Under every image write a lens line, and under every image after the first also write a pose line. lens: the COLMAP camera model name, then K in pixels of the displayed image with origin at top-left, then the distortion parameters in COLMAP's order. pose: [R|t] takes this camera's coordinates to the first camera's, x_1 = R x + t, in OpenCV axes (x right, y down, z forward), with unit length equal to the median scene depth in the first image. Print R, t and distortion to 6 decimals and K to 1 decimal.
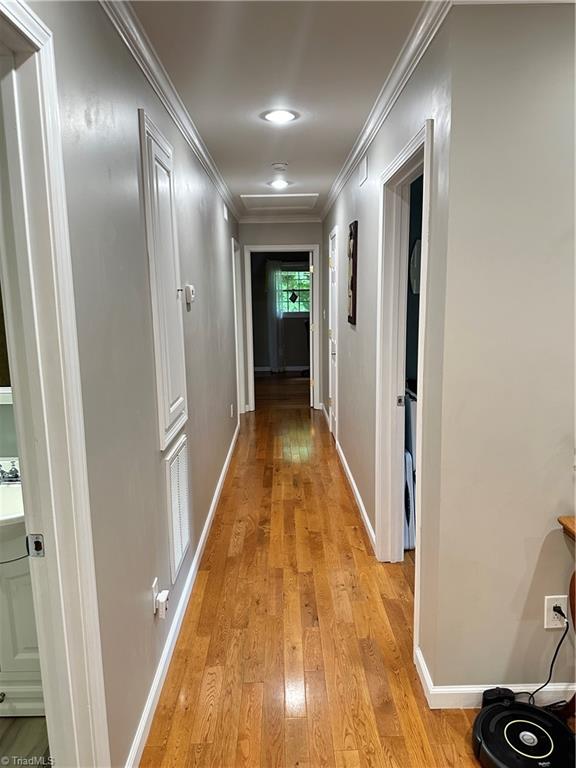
lens RADIAL K [[540.1, 0, 288.0], [0, 540.1, 384.0], [0, 0, 1]] dist [0.065890, -0.094078]
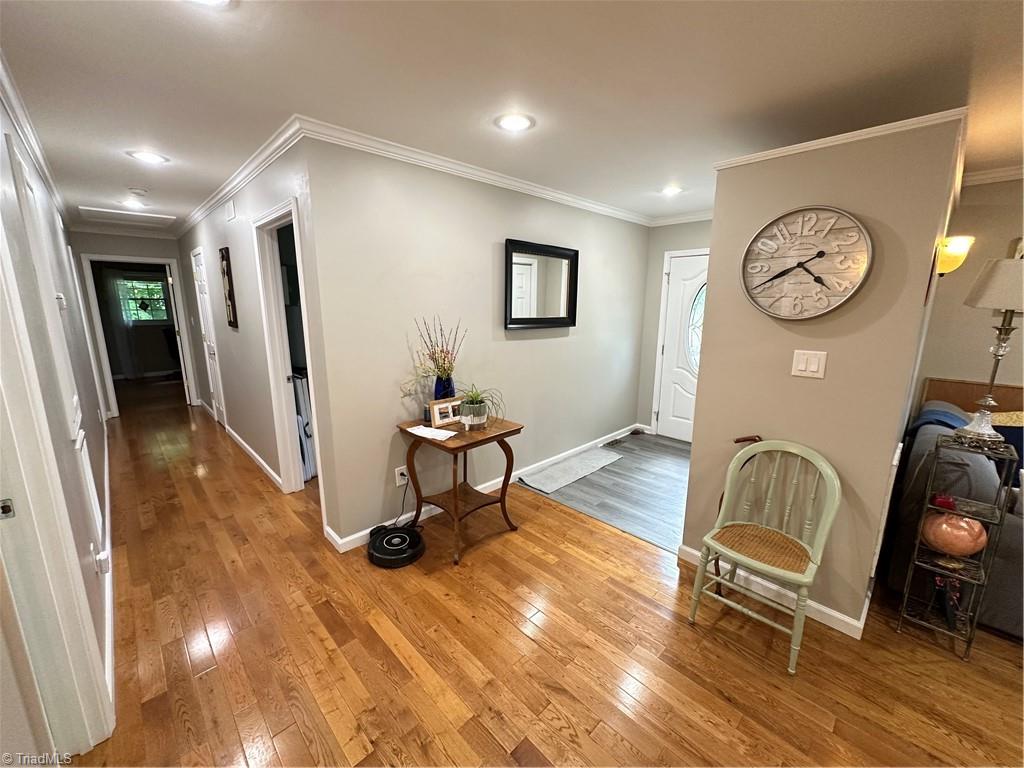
lens RADIAL K [[409.0, 0, 512.0], [0, 409.0, 384.0], [0, 0, 1]] dist [0.000338, 0.000197]
pose [[0.724812, -0.116625, 0.679003, -0.088377], [0.099770, 0.992947, 0.064047, 0.028371], [-0.681684, 0.021322, 0.731336, -0.171353]]
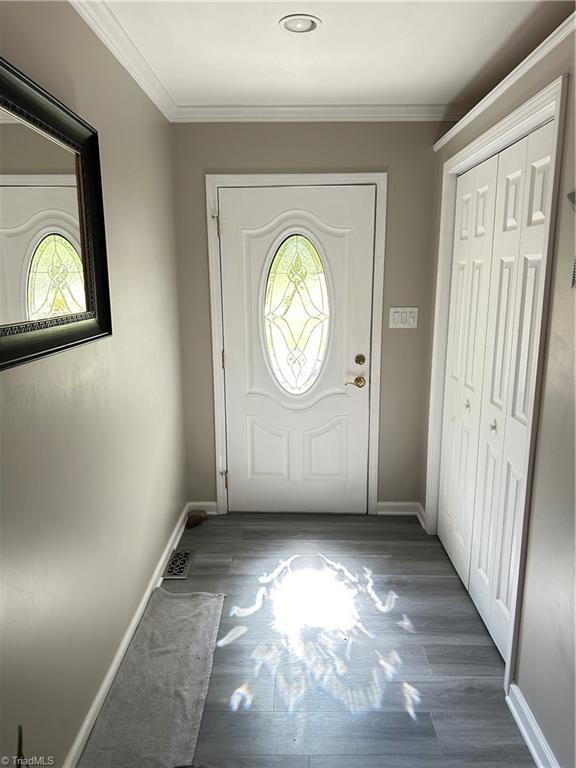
lens RADIAL K [[540.1, 0, 288.0], [0, 540.1, 384.0], [0, 0, 1]] dist [0.065890, -0.094078]
pose [[0.022471, -0.182606, 0.982929, 0.306917], [0.170839, 0.969418, 0.176190, -0.079118], [-0.985043, 0.163963, 0.052980, 0.416509]]
